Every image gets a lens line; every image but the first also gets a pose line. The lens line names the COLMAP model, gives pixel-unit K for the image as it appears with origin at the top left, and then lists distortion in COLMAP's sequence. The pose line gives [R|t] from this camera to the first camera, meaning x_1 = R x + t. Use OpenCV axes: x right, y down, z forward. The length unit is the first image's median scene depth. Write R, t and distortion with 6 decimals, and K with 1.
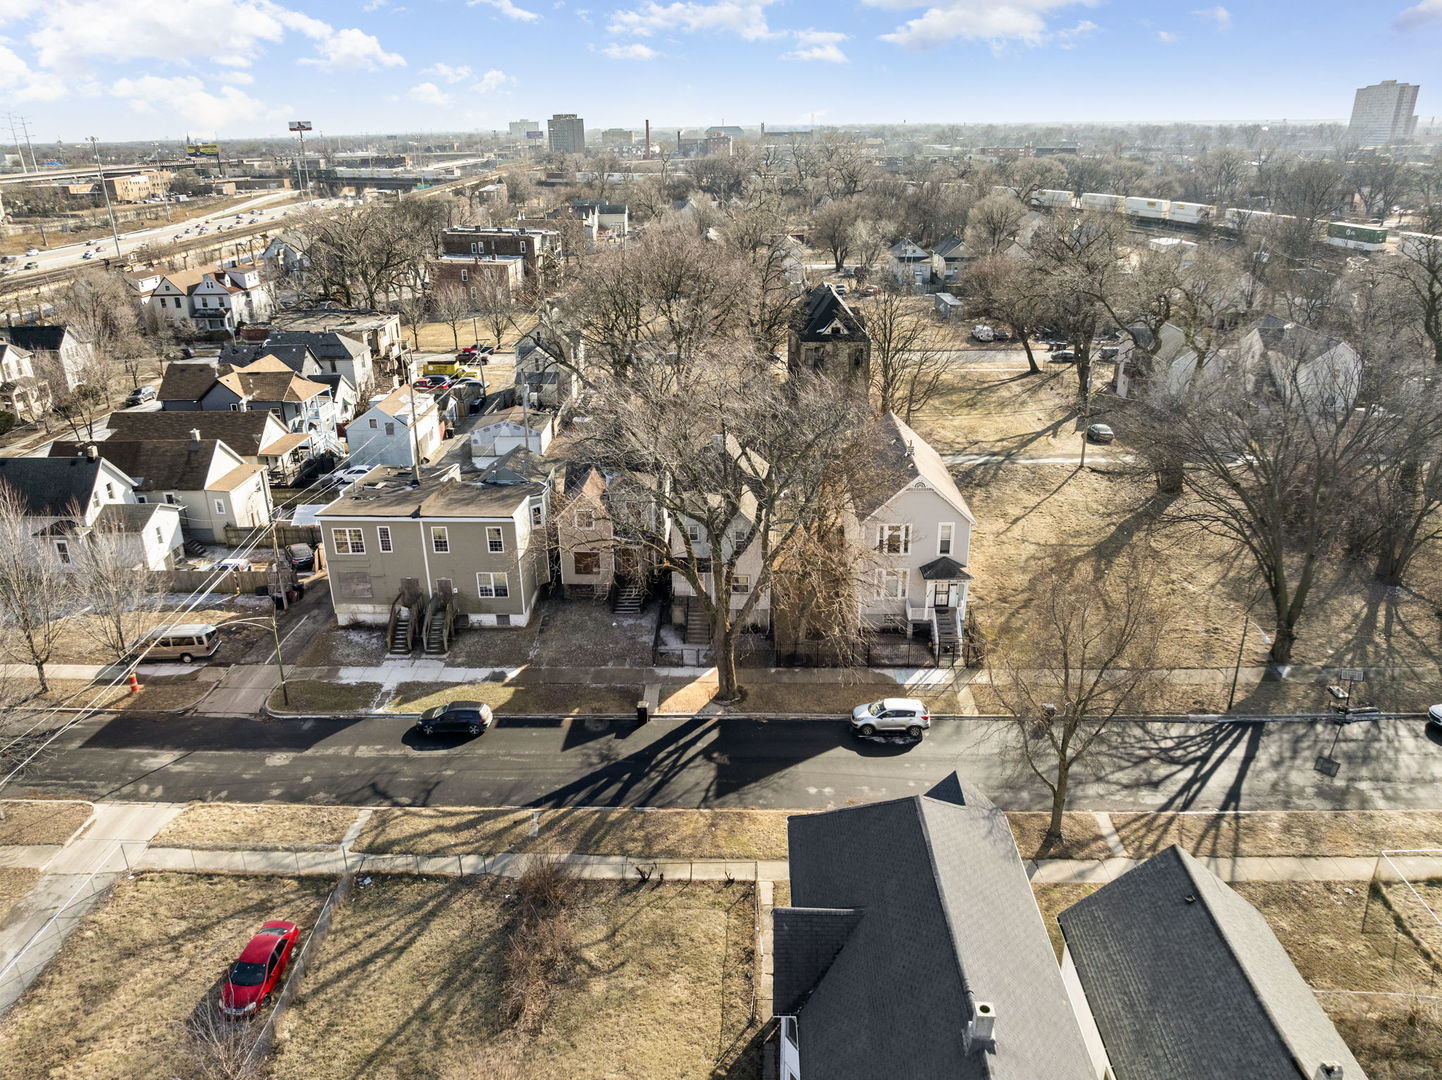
lens RADIAL K [[1020.4, 0, 713.5], [0, 1020.4, 545.2], [0, 0, 1]] dist [-0.024874, -0.002632]
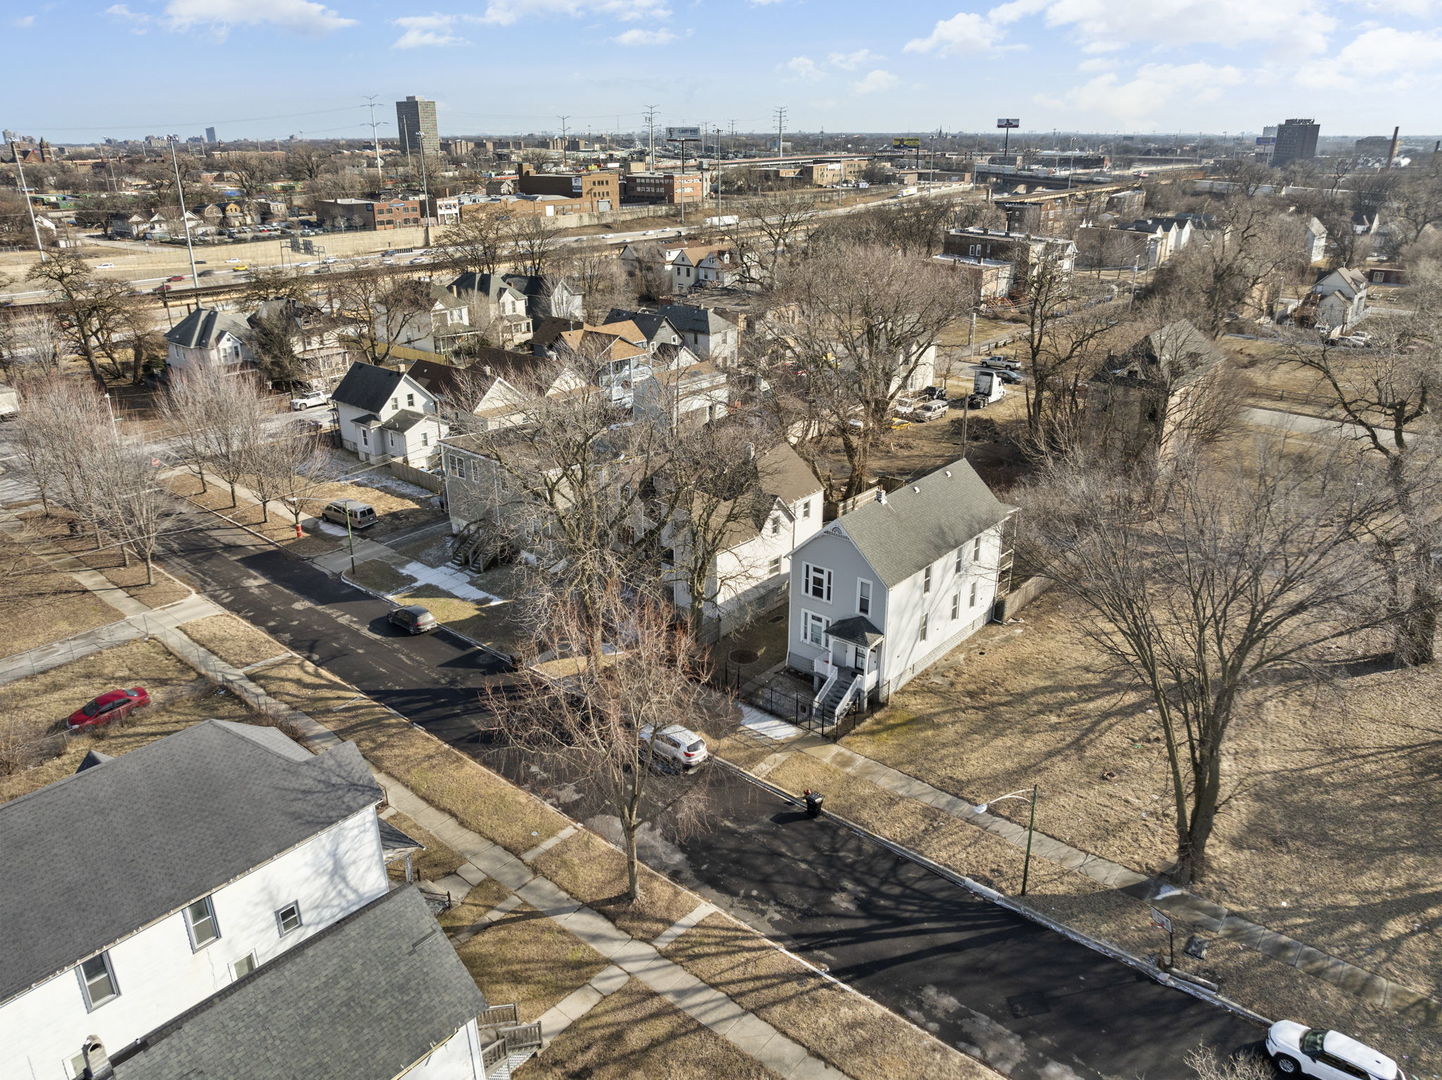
lens RADIAL K [[1020.4, 0, 710.6], [0, 1020.4, 534.4], [0, 0, 1]] dist [-0.024874, -0.002632]
pose [[0.781198, 0.242110, -0.575424, 0.551898], [-0.246276, 0.966499, 0.072309, -0.080734], [0.573653, 0.085225, 0.814653, 0.158106]]
